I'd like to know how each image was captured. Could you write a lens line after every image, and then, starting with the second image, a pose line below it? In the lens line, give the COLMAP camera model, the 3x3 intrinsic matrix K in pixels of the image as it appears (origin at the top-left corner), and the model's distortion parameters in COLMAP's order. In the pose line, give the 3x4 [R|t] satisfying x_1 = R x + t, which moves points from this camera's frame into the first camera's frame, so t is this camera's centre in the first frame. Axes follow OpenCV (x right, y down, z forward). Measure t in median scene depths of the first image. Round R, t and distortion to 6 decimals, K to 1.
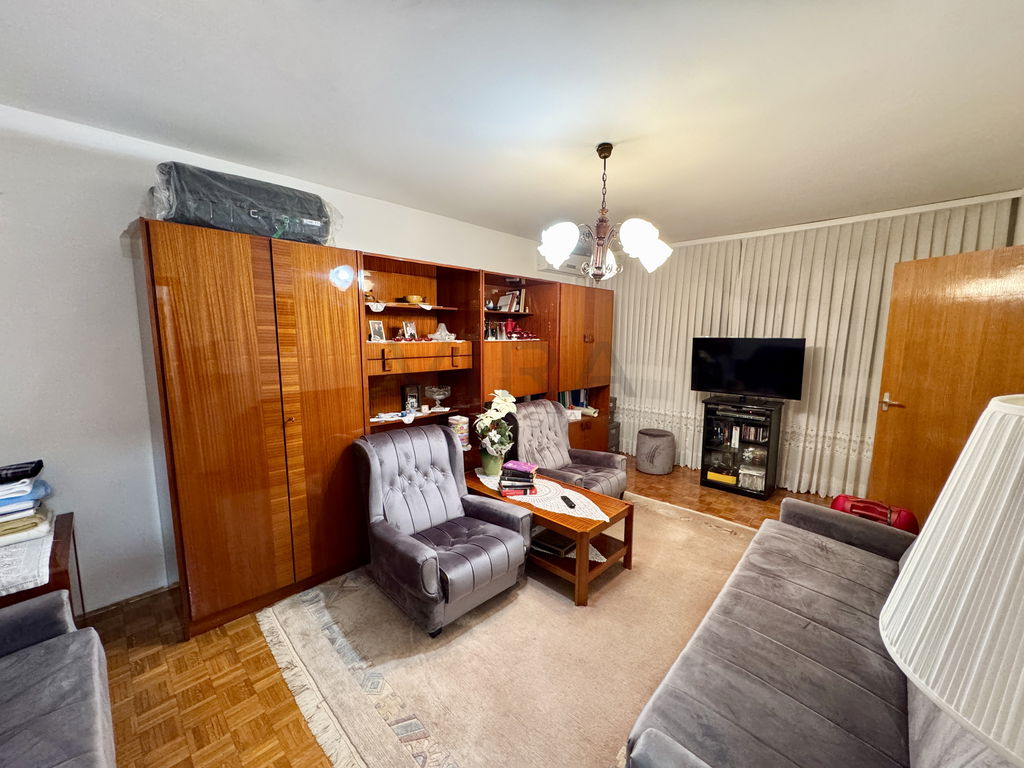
lens RADIAL K [[405.5, 0, 512.7], [0, 405.5, 382.3], [0, 0, 1]] dist [-0.002614, 0.000205]
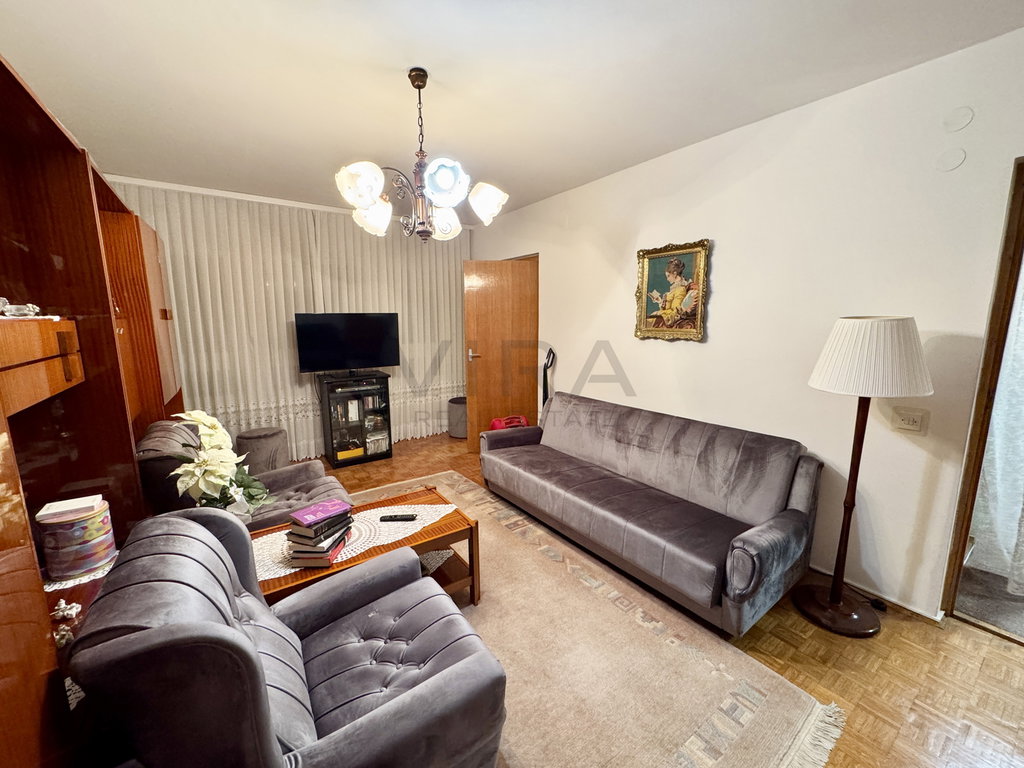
lens RADIAL K [[405.5, 0, 512.2], [0, 405.5, 383.1], [0, 0, 1]] dist [-0.002614, 0.000205]
pose [[0.189007, -0.163769, 0.968223, -0.371607], [0.113452, 0.983034, 0.144127, -0.036936], [-0.975400, 0.082606, 0.204380, 0.407698]]
